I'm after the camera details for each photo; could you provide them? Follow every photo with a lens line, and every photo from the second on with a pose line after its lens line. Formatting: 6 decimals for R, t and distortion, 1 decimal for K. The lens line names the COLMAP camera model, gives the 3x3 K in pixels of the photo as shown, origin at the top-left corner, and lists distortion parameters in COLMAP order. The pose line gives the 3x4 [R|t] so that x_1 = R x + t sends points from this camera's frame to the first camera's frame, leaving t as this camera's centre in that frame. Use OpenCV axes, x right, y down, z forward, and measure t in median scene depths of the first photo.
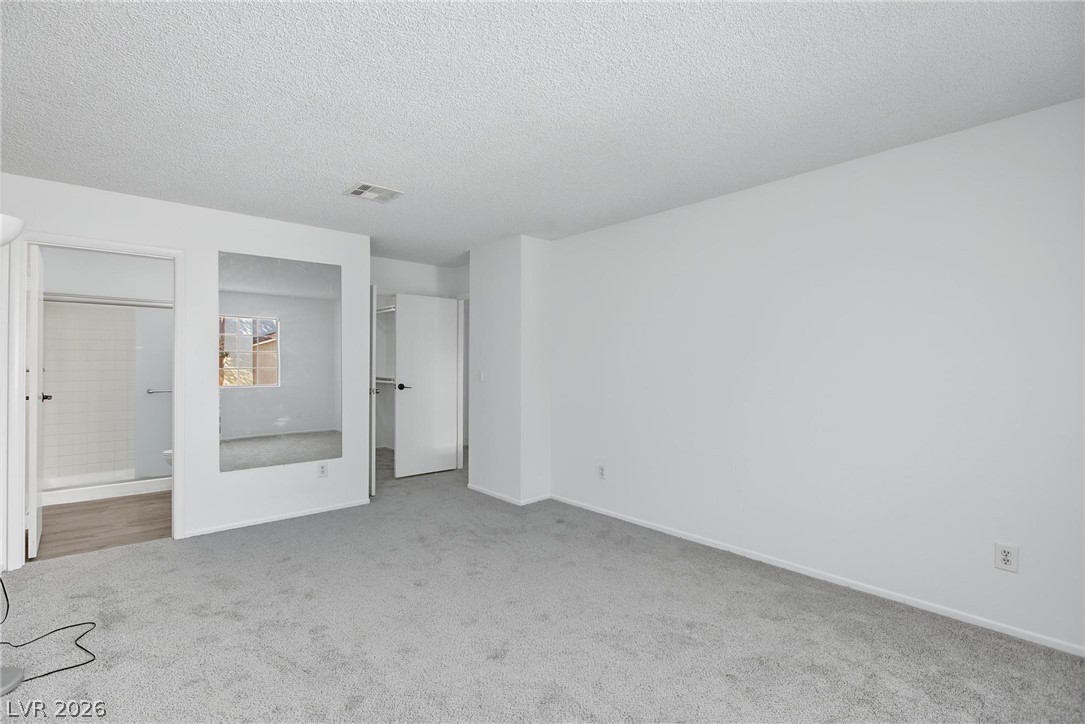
lens RADIAL K [[500.1, 0, 538.8], [0, 500.1, 363.4], [0, 0, 1]] dist [0.000256, 0.000133]
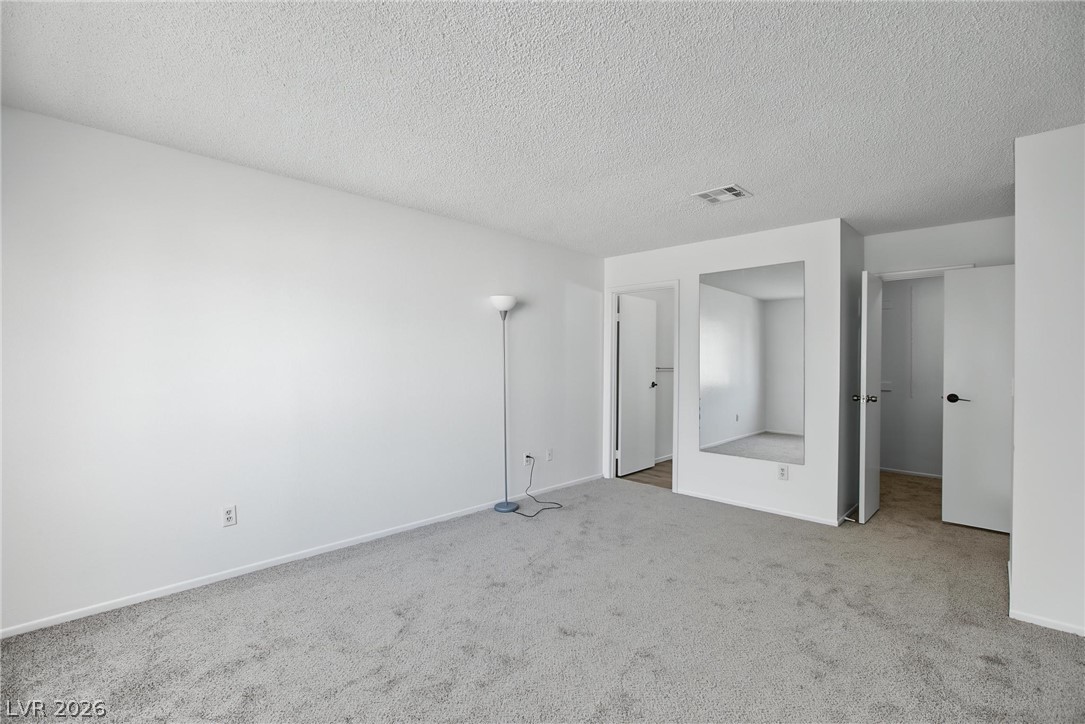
lens RADIAL K [[500.1, 0, 538.8], [0, 500.1, 363.4], [0, 0, 1]] dist [0.000256, 0.000133]
pose [[0.074566, 0.003010, -0.997212, 0.564641], [-0.009427, 0.999953, 0.002314, -0.000180], [0.997172, 0.009228, 0.074591, 0.485903]]
